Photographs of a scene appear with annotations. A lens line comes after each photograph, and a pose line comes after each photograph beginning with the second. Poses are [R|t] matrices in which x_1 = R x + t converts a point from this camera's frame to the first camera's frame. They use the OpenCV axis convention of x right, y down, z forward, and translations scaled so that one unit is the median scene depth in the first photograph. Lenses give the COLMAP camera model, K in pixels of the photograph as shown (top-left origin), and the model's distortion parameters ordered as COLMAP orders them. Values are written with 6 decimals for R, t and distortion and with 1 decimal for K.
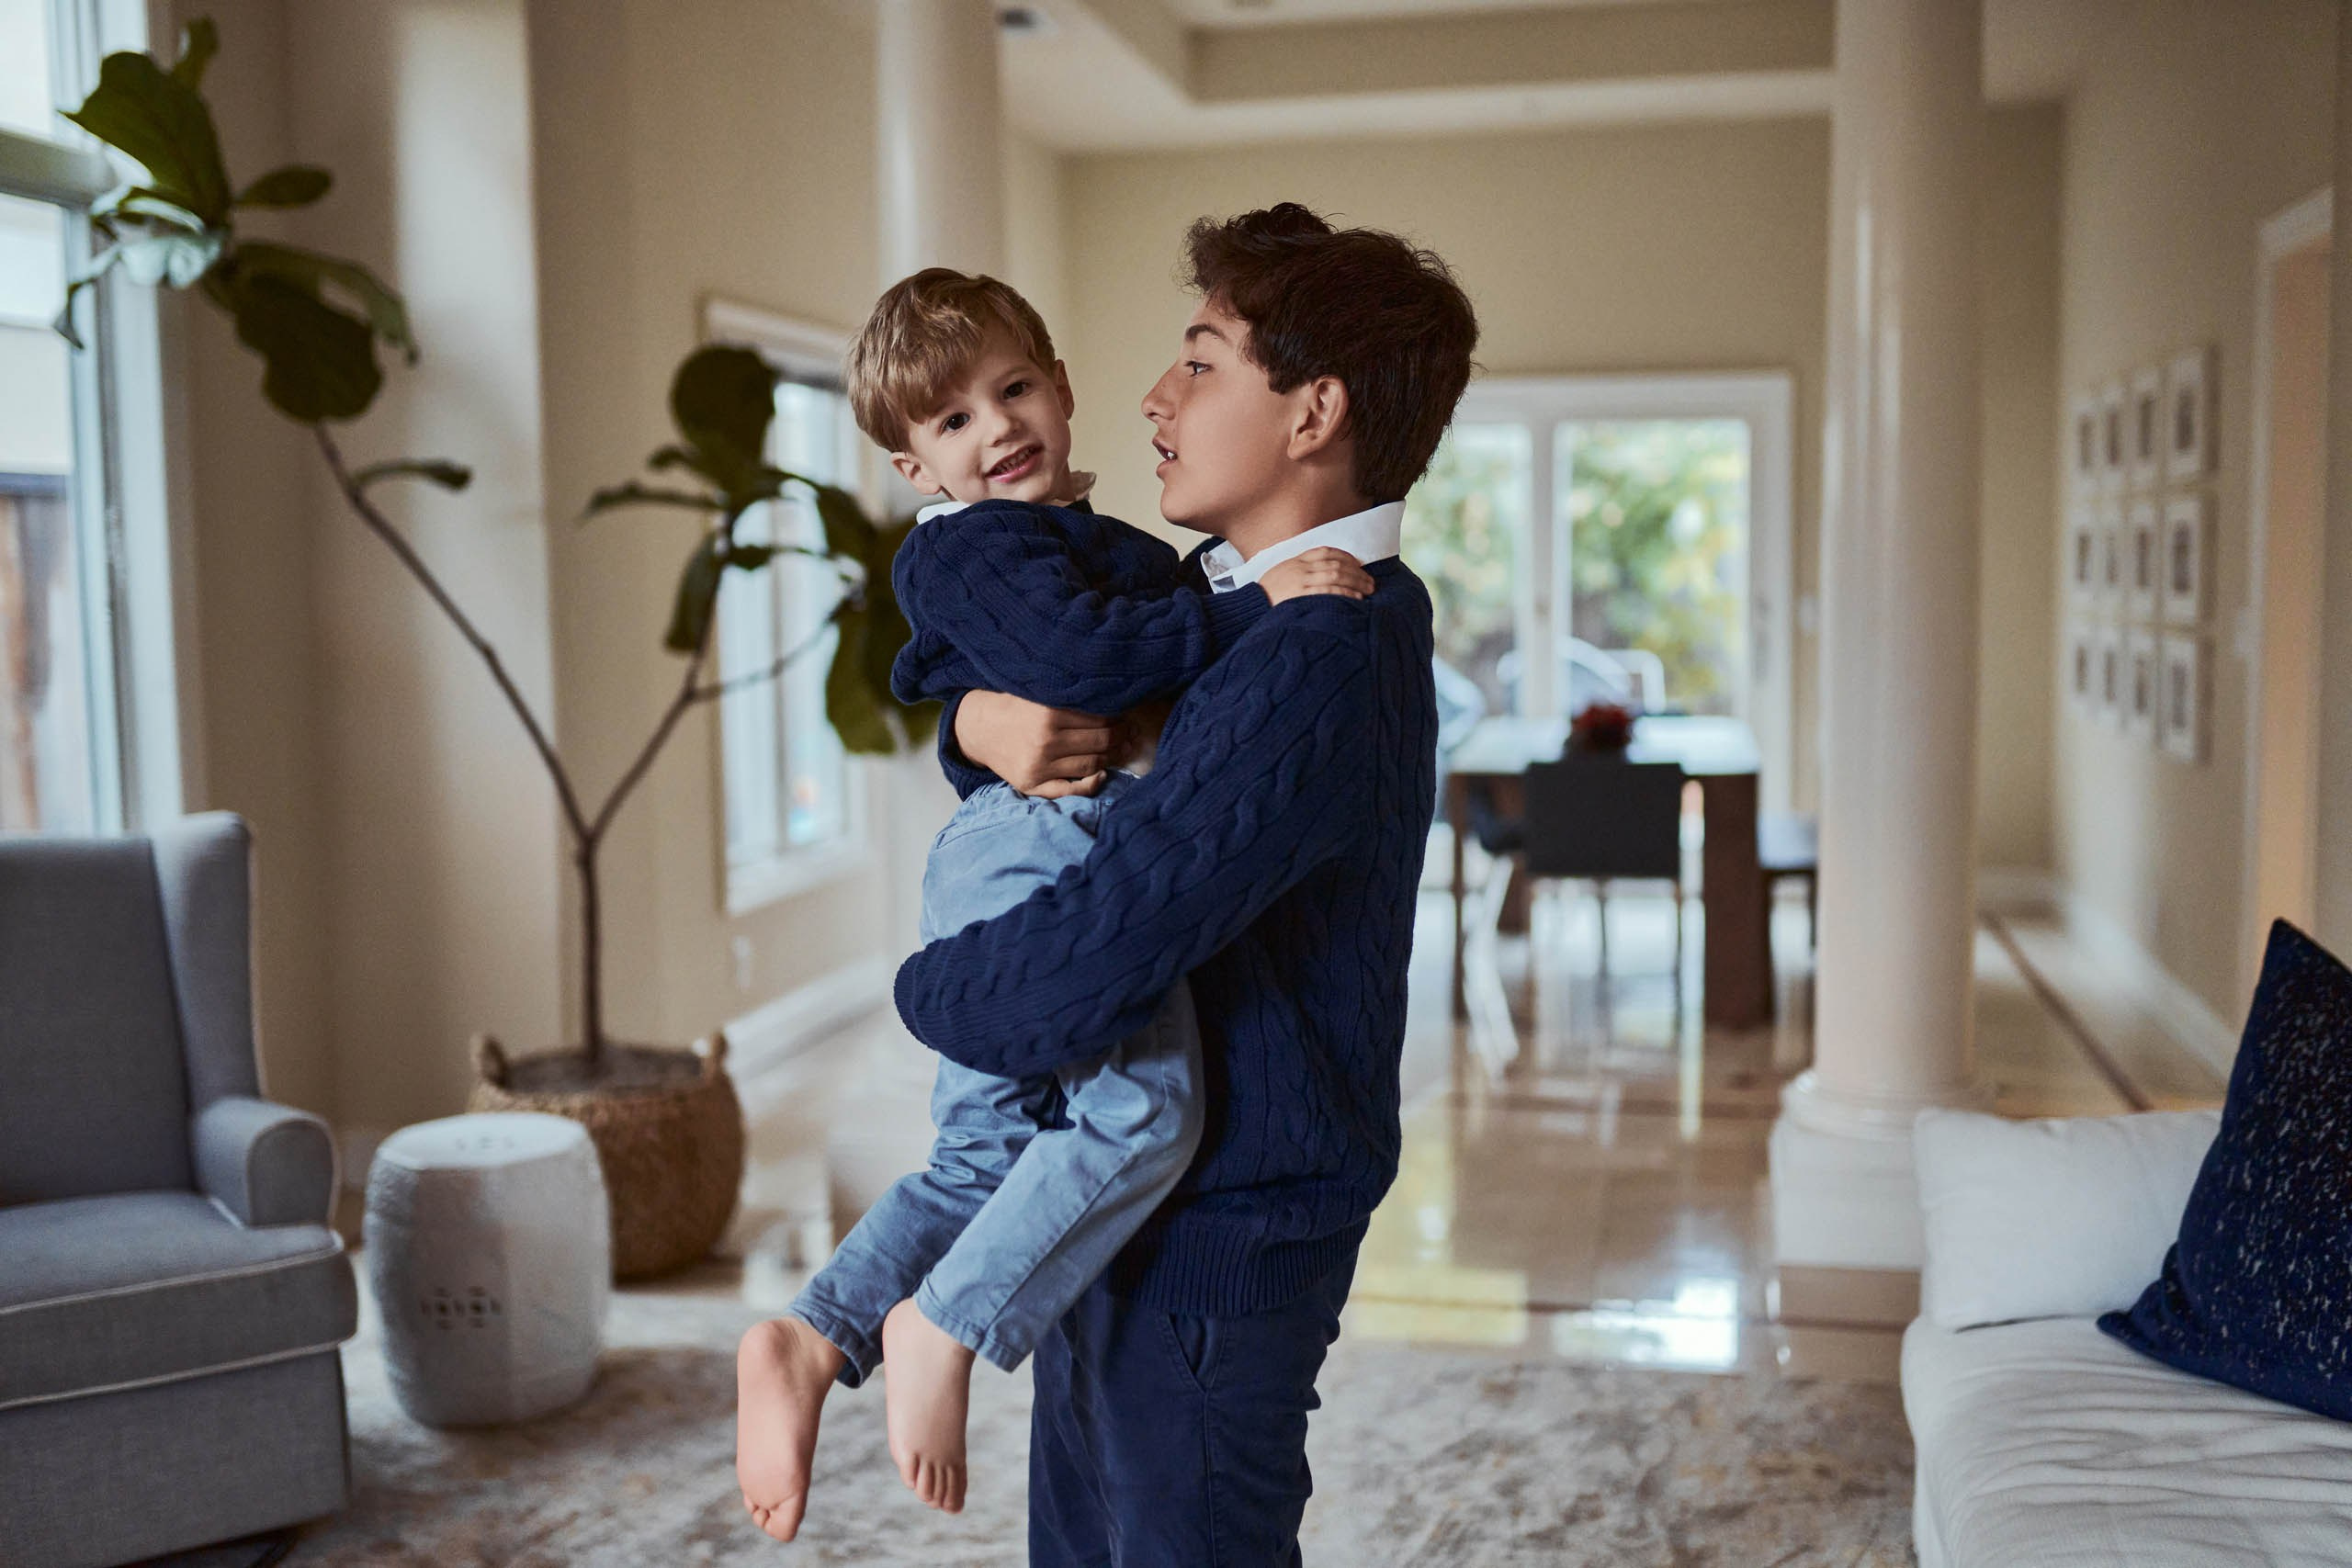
lens RADIAL K [[2351.4, 0, 1163.7], [0, 2351.4, 797.0], [0, 0, 1]] dist [-0.010696, 0.000000]
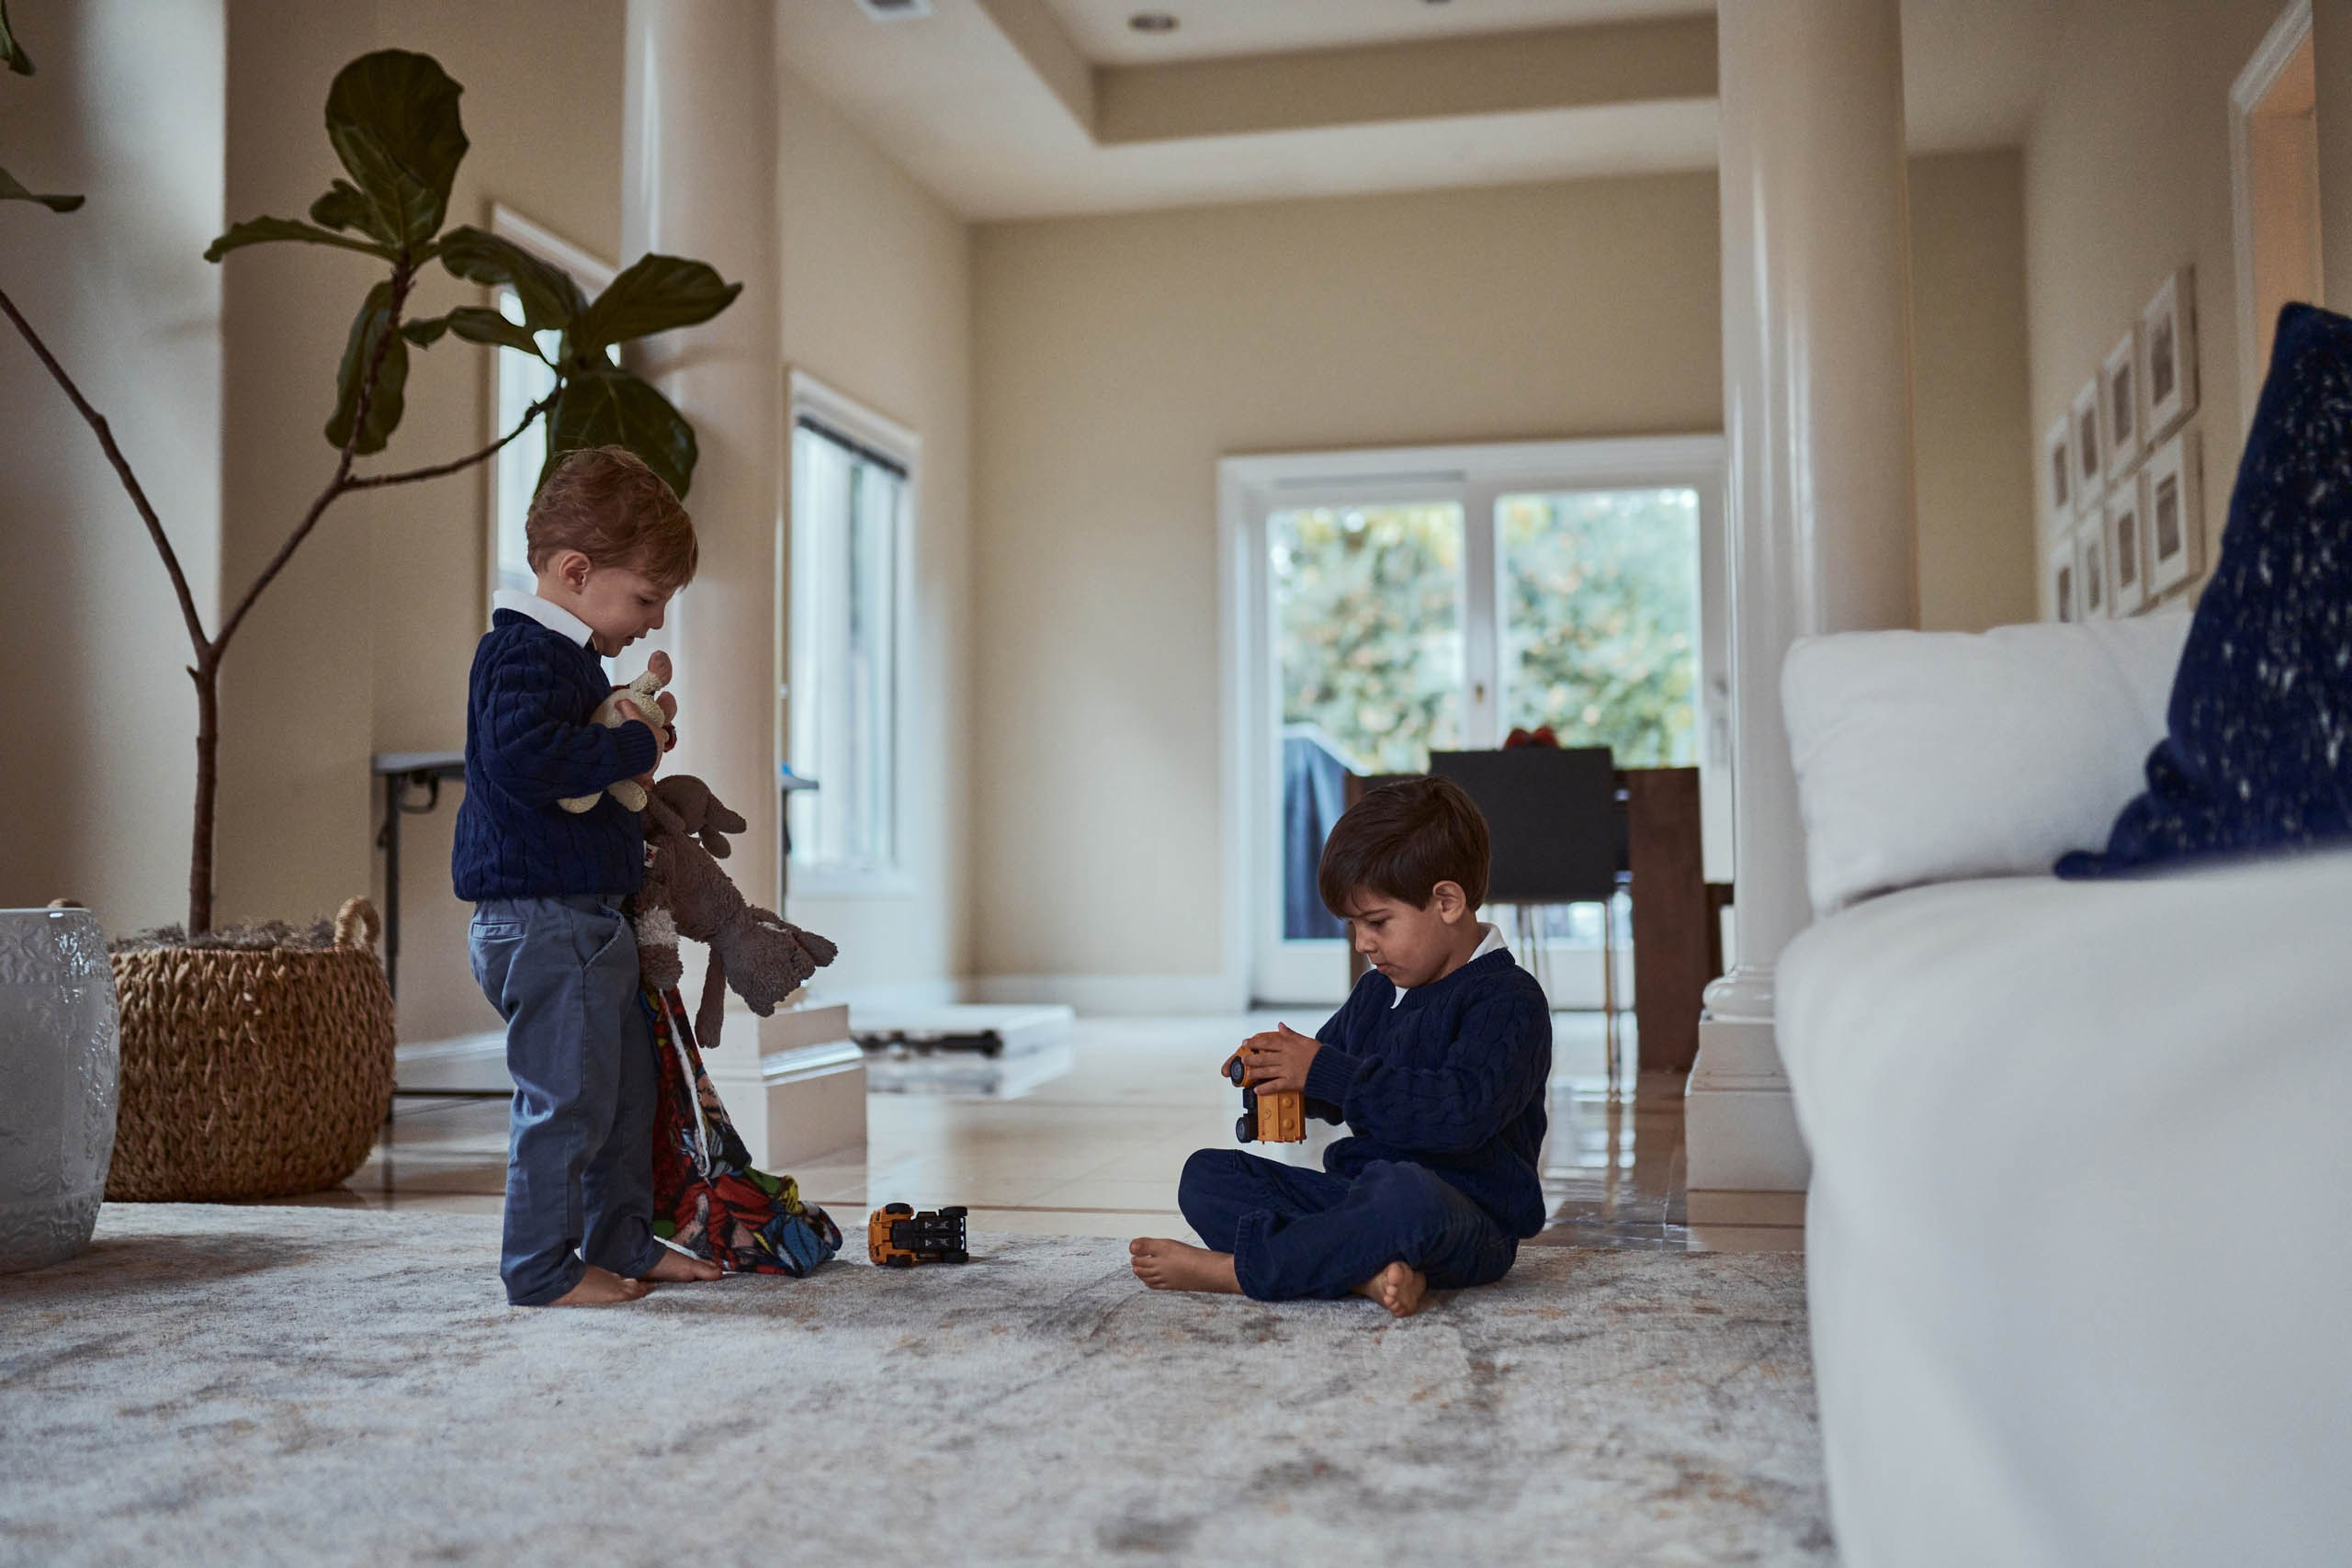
lens RADIAL K [[2351.4, 0, 1192.5], [0, 2351.4, 765.1], [0, 0, 1]] dist [-0.010696, 0.000000]
pose [[0.999936, 0.009377, 0.006372, 0.153353], [-0.008343, 0.989183, -0.146448, 0.296160], [-0.007677, 0.146385, 0.989198, 0.349433]]
